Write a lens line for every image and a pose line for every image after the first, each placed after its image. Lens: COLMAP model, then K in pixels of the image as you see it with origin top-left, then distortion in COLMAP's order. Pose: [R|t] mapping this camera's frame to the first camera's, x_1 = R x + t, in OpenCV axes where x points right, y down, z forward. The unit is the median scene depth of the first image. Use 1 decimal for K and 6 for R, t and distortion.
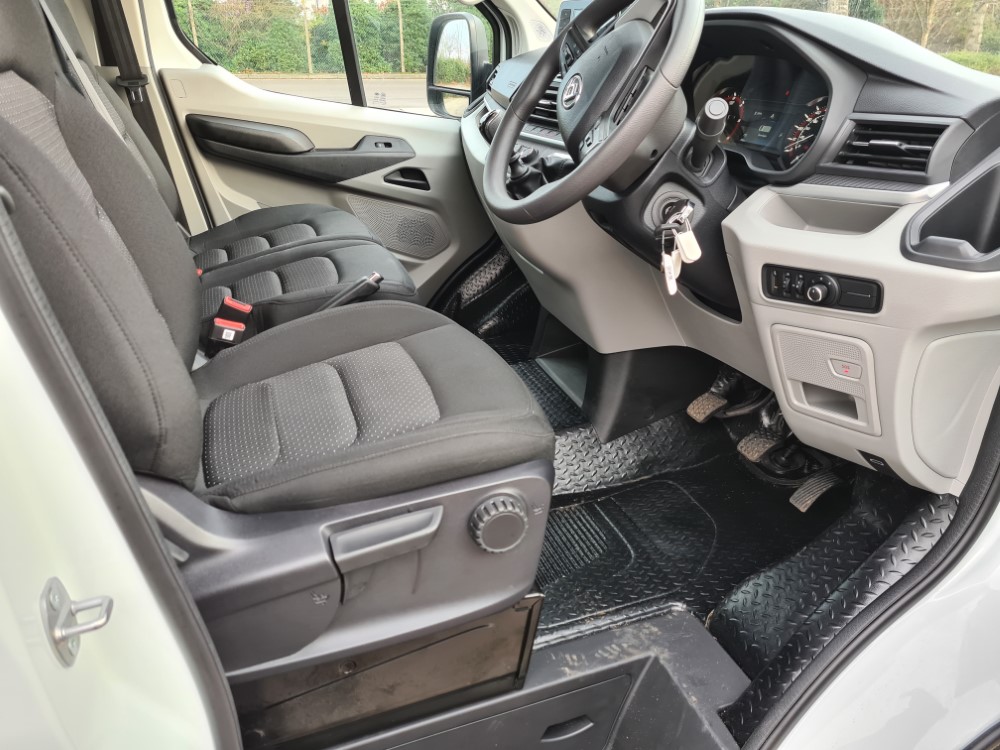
lens RADIAL K [[785.5, 0, 495.6], [0, 785.5, 371.1], [0, 0, 1]] dist [0.072656, -0.057610]
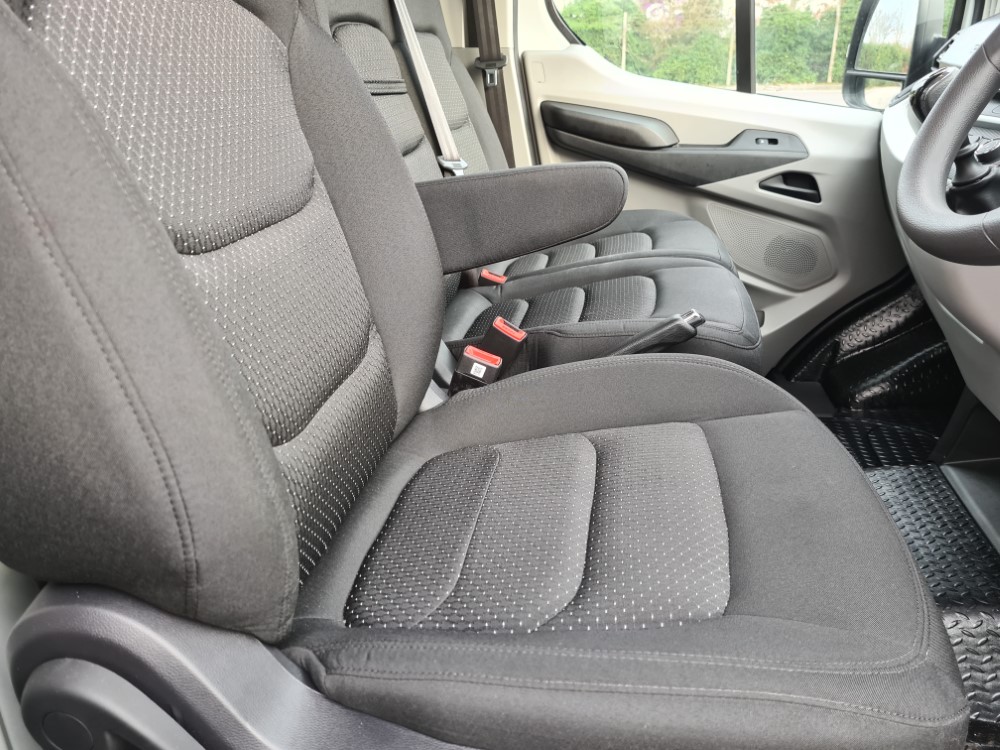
lens RADIAL K [[785.5, 0, 495.6], [0, 785.5, 371.1], [0, 0, 1]] dist [0.072656, -0.057610]
pose [[0.885385, 0.162899, -0.435382, -0.000313], [-0.169125, 0.985285, 0.024717, -0.045299], [0.433001, 0.051749, 0.899907, 0.233368]]
